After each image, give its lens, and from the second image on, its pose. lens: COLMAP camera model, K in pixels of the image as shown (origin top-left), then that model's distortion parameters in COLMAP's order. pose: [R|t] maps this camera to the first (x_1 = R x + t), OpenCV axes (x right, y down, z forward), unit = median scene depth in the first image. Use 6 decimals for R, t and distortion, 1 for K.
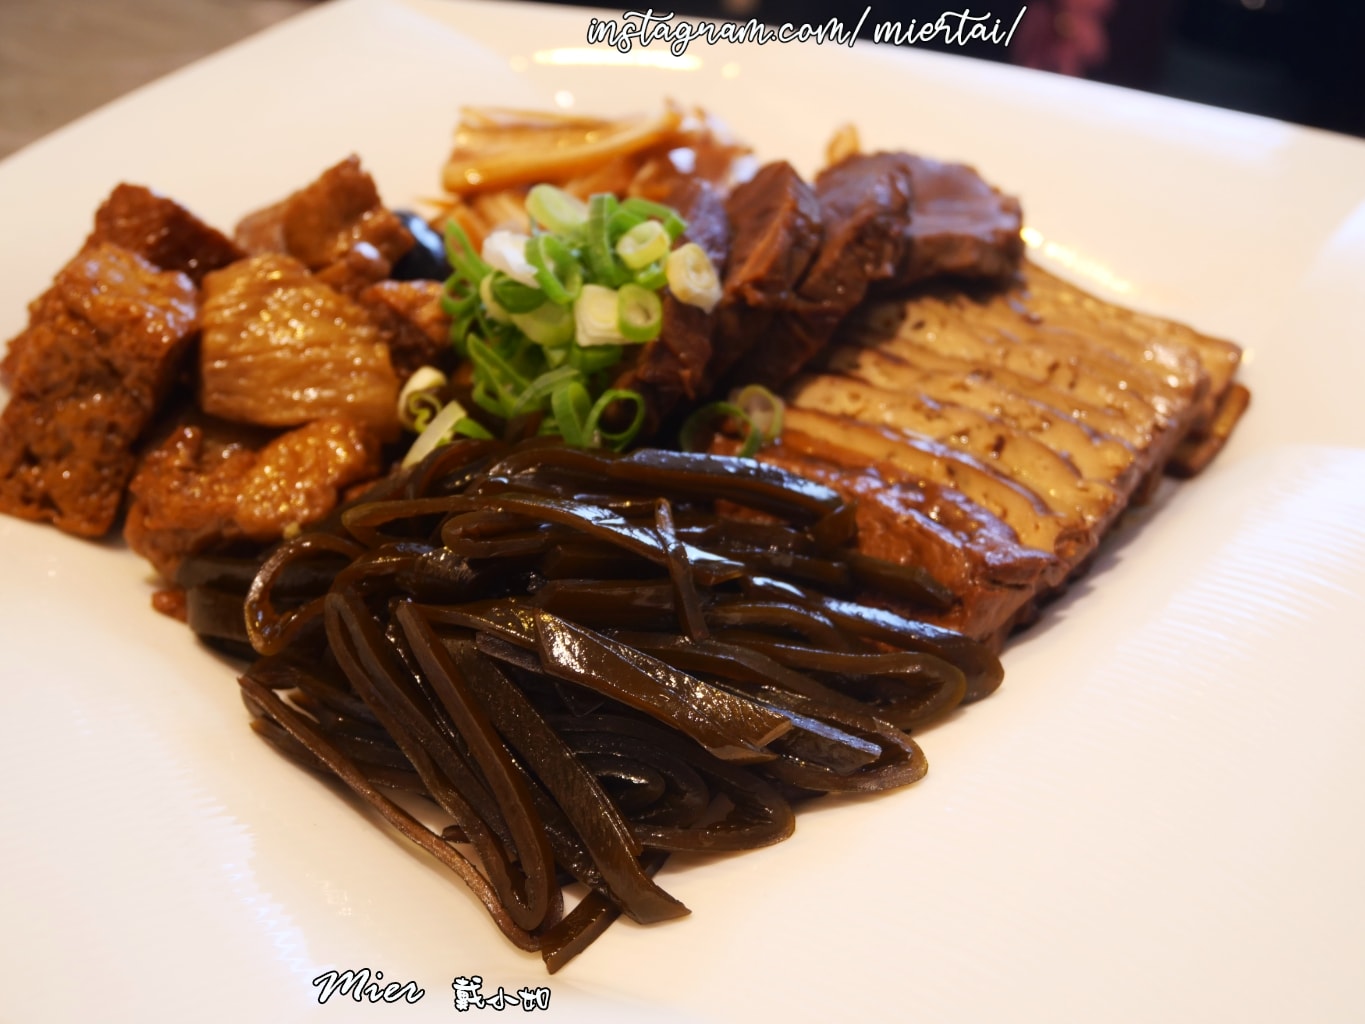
lens RADIAL K [[1406.8, 0, 680.2], [0, 1406.8, 513.9], [0, 0, 1]] dist [0.003531, 0.000000]
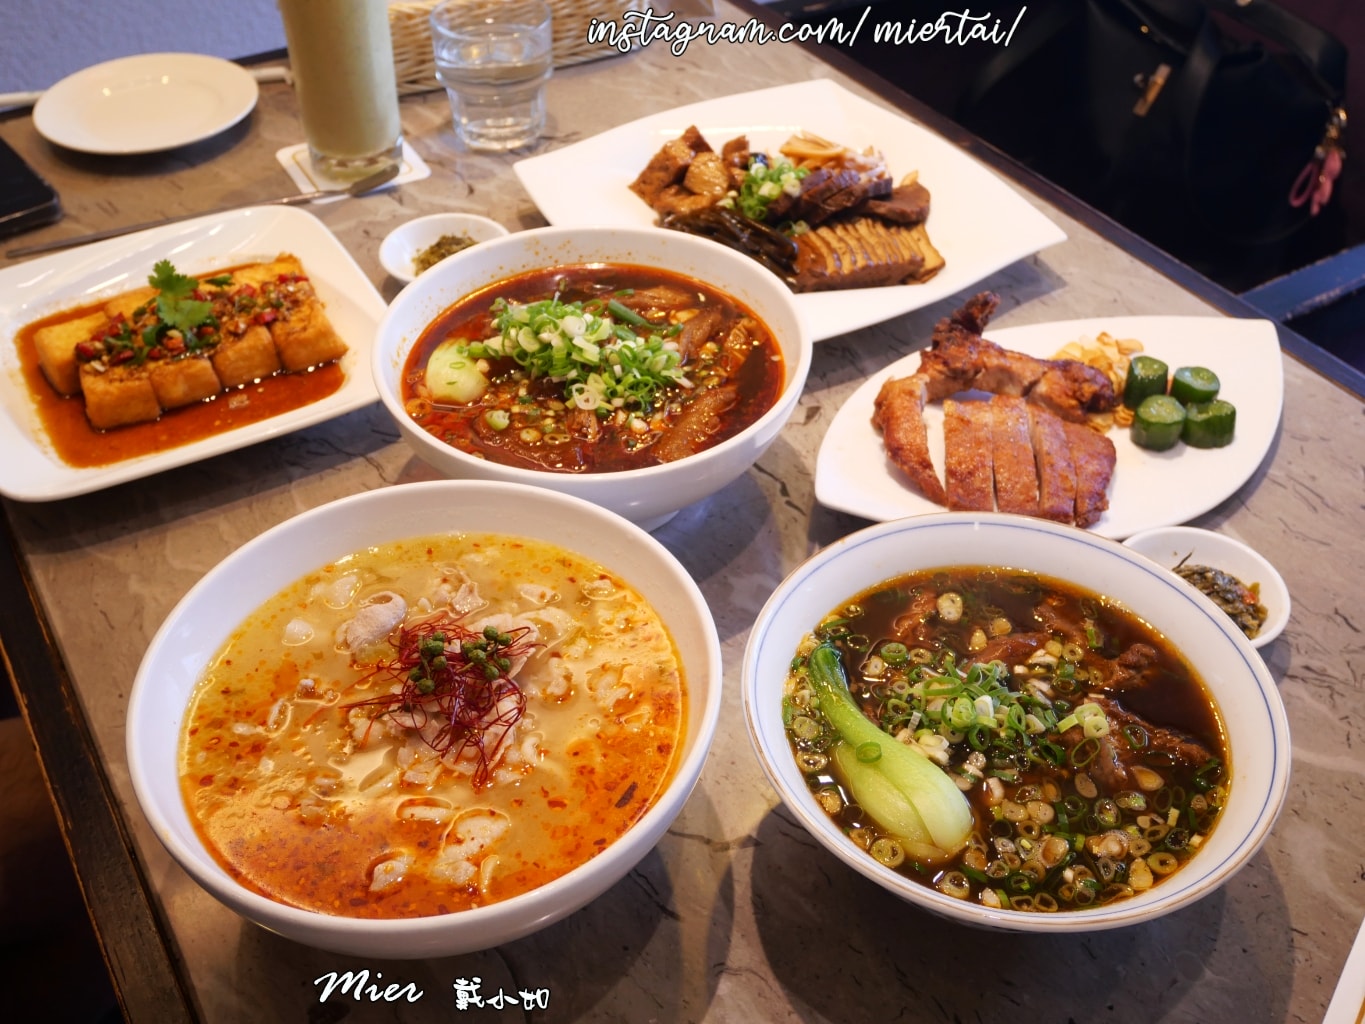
lens RADIAL K [[1406.8, 0, 688.1], [0, 1406.8, 518.6], [0, 0, 1]] dist [0.003531, 0.000000]
pose [[0.815613, 0.397971, -0.419994, 1.723171], [-0.382185, 0.915545, 0.125347, 0.288555], [0.434408, 0.058281, 0.898829, -2.528270]]
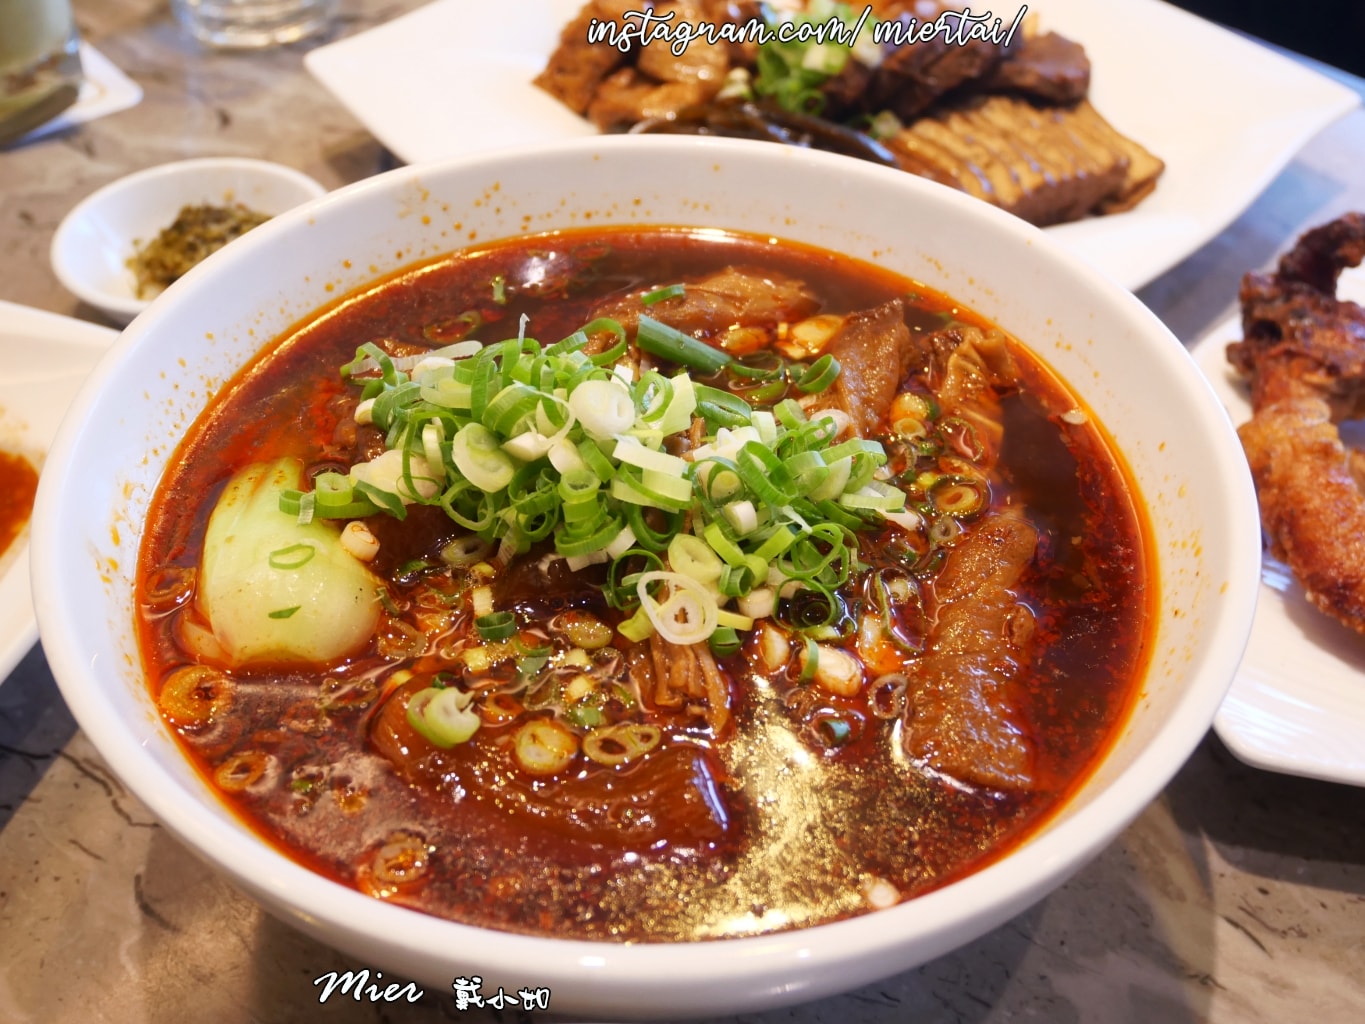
lens RADIAL K [[1406.8, 0, 681.2], [0, 1406.8, 517.1], [0, 0, 1]] dist [0.003531, 0.000000]
pose [[0.913183, 0.298190, -0.277812, 0.511334], [-0.279523, 0.954323, 0.105516, 0.330160], [0.296587, -0.018701, 0.954823, -1.021894]]
